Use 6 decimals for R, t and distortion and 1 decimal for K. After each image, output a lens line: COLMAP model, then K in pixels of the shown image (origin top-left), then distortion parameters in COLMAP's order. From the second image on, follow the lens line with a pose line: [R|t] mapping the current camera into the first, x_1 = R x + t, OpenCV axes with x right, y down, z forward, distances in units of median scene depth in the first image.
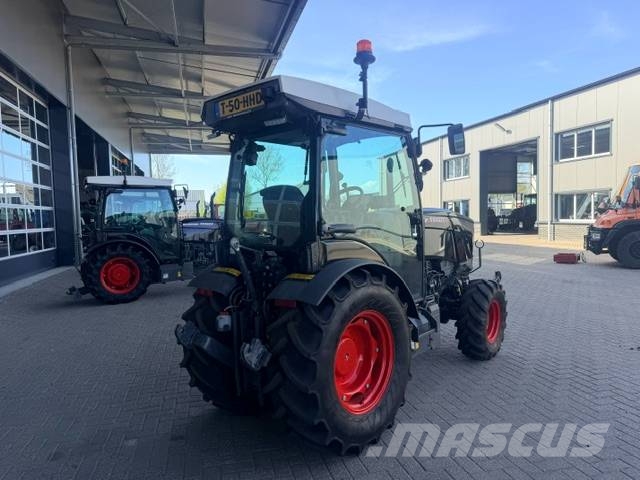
lens RADIAL K [[450.4, 0, 321.7], [0, 450.4, 240.5], [0, 0, 1]] dist [0.032162, -0.038273]
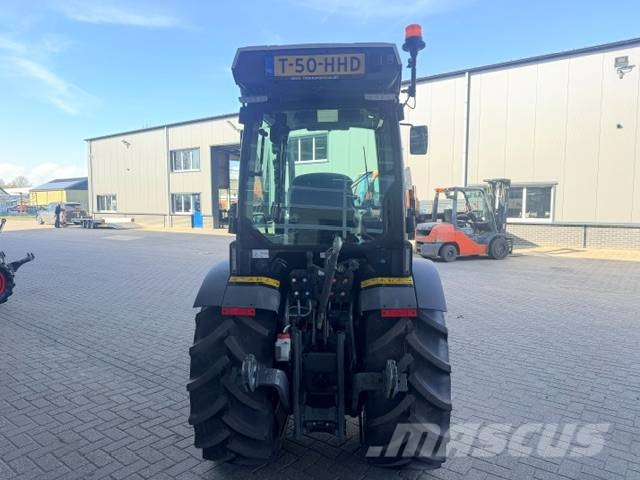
lens RADIAL K [[450.4, 0, 319.4], [0, 450.4, 240.6], [0, 0, 1]] dist [0.032162, -0.038273]
pose [[0.792807, -0.018302, 0.609198, -0.434285], [0.008408, 0.999782, 0.019094, -0.009933], [-0.609415, -0.010016, 0.792788, 0.248054]]
